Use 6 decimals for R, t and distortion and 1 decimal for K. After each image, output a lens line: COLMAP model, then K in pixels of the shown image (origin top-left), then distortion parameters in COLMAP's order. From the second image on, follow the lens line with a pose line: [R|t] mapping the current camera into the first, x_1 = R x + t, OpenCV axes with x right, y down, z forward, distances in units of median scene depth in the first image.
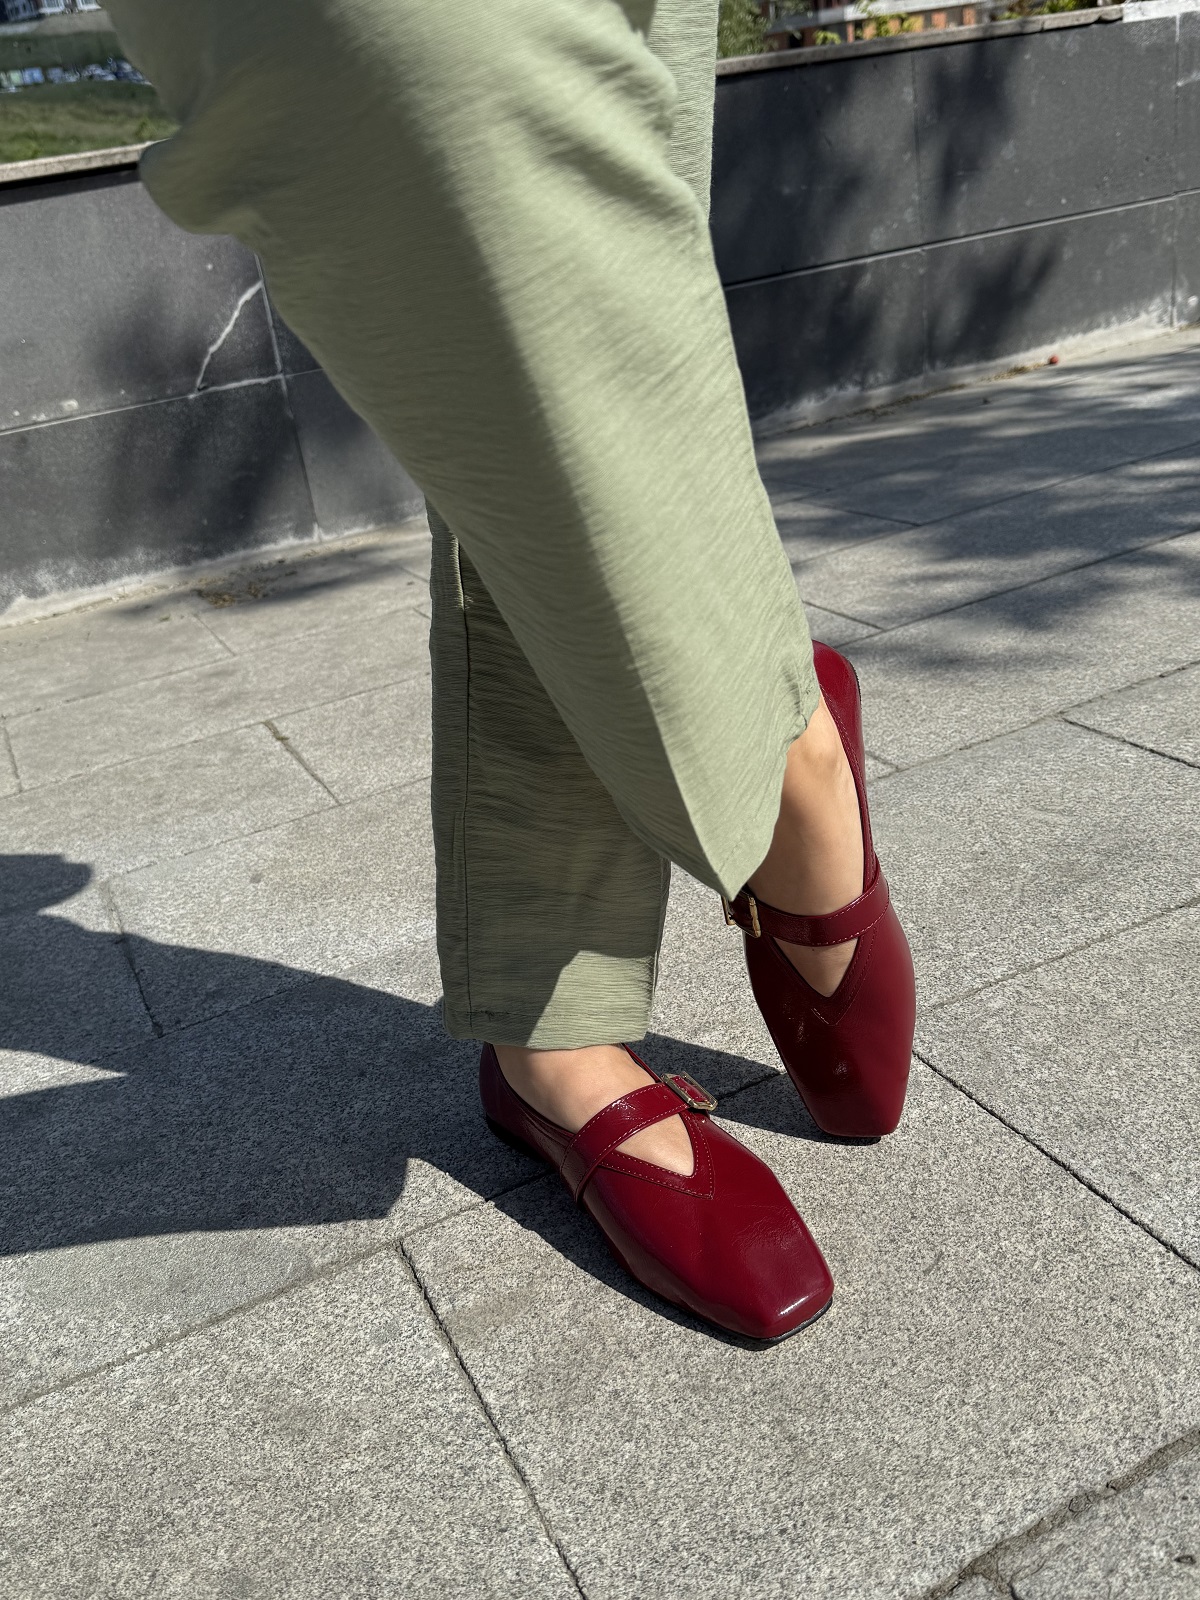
lens RADIAL K [[1435.2, 0, 593.3], [0, 1435.2, 792.6], [0, 0, 1]] dist [0.170164, -0.404530]
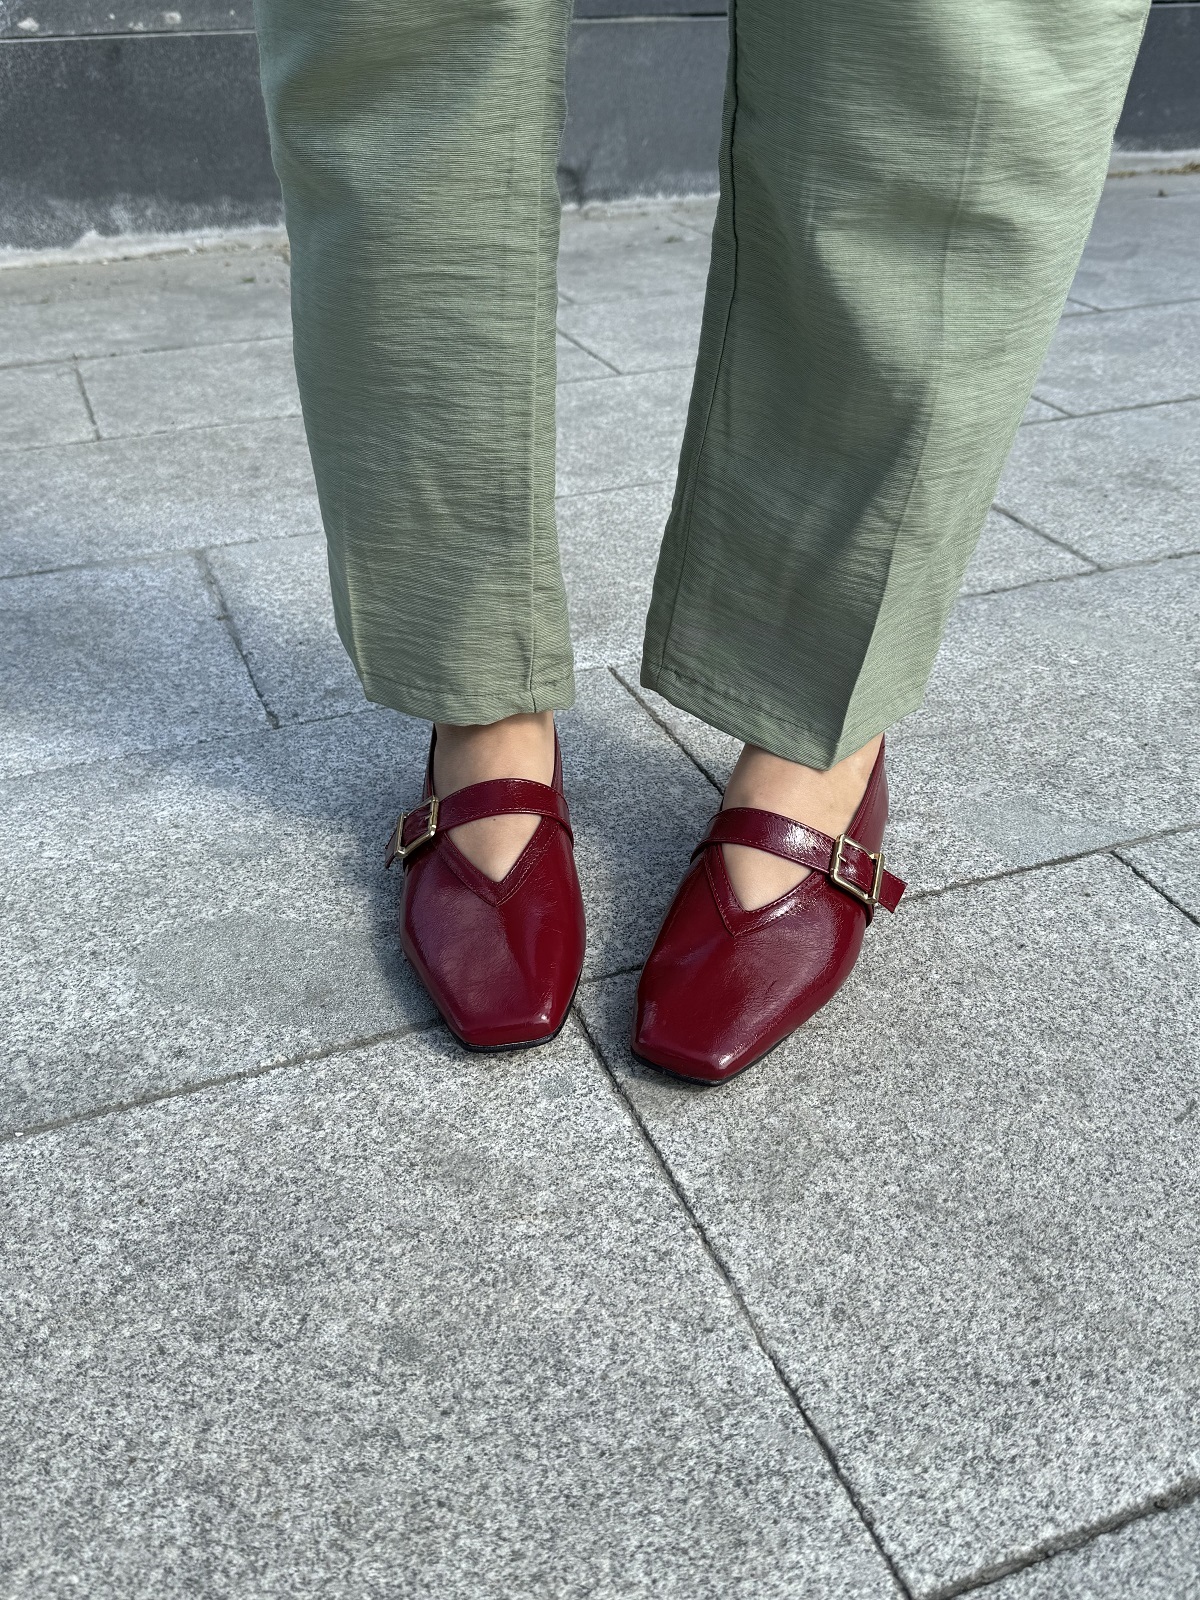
lens RADIAL K [[1429.8, 0, 601.1], [0, 1429.8, 803.0], [0, 0, 1]] dist [0.214313, -0.558145]
pose [[0.986861, 0.158320, 0.032261, -0.156399], [-0.161453, 0.973965, 0.159138, 0.049489], [-0.006226, -0.162255, 0.986729, 0.139082]]
